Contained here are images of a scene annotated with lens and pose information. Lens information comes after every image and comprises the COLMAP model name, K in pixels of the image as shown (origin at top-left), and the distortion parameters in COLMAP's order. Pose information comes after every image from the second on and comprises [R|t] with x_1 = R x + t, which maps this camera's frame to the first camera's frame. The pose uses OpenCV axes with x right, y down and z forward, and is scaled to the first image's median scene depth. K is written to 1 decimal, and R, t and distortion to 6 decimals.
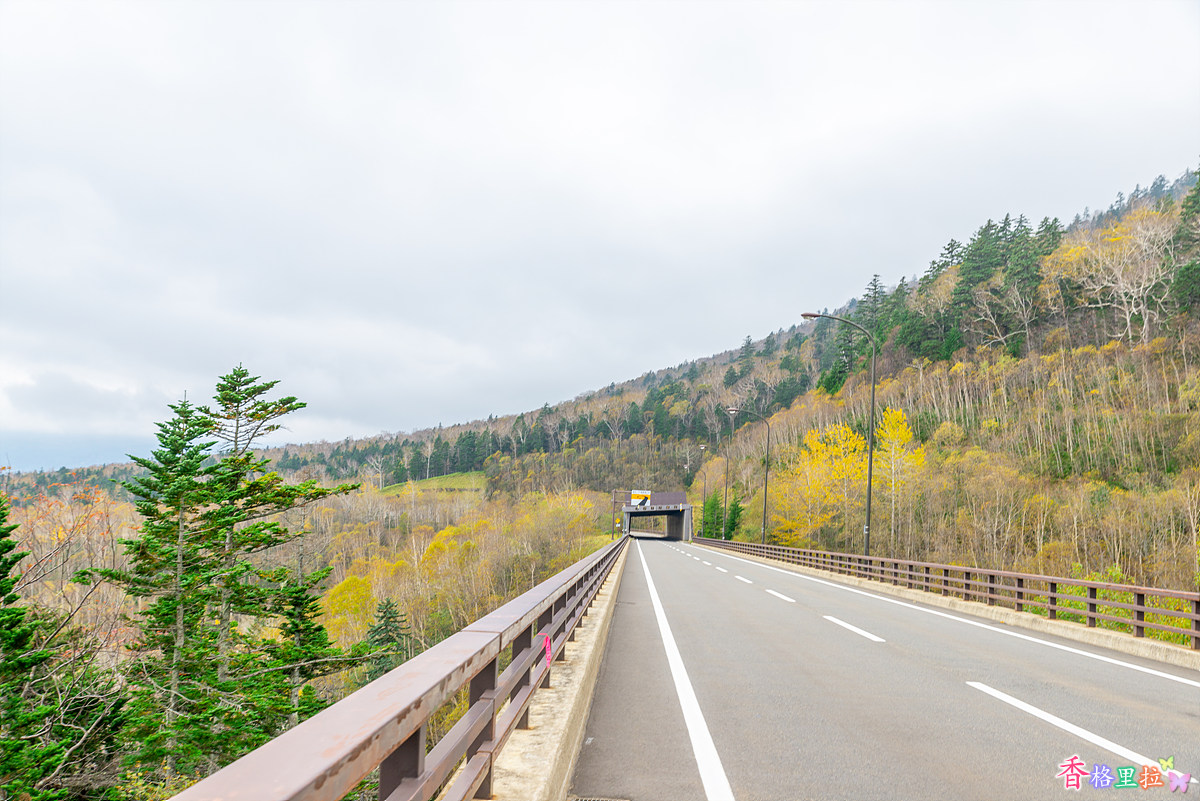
lens RADIAL K [[1208.1, 0, 599.1], [0, 1208.1, 400.8], [0, 0, 1]] dist [0.011998, 0.000000]
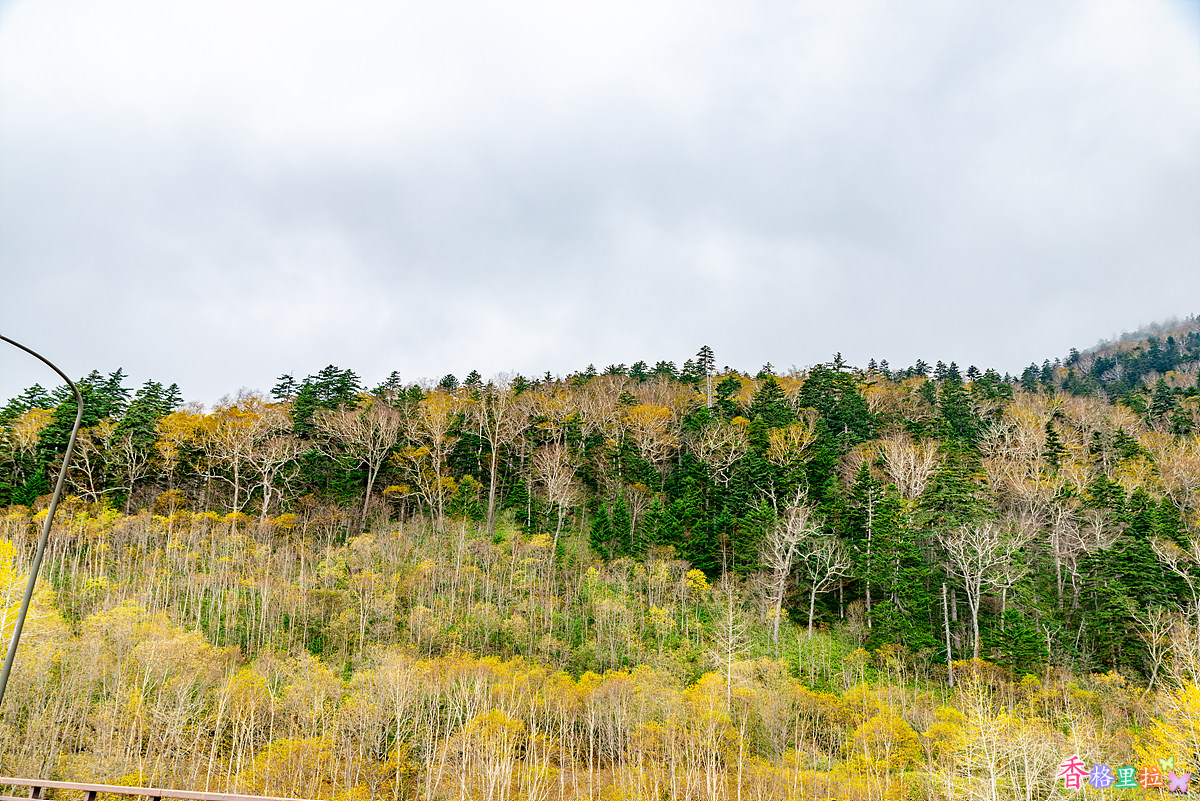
lens RADIAL K [[900.3, 0, 598.9], [0, 900.3, 392.0], [0, 0, 1]] dist [-0.020740, 0.020125]
pose [[0.567431, 0.284630, 0.772663, 0.017496], [-0.083917, 0.953461, -0.289604, 0.037371], [-0.819134, 0.099491, 0.564909, 0.337777]]
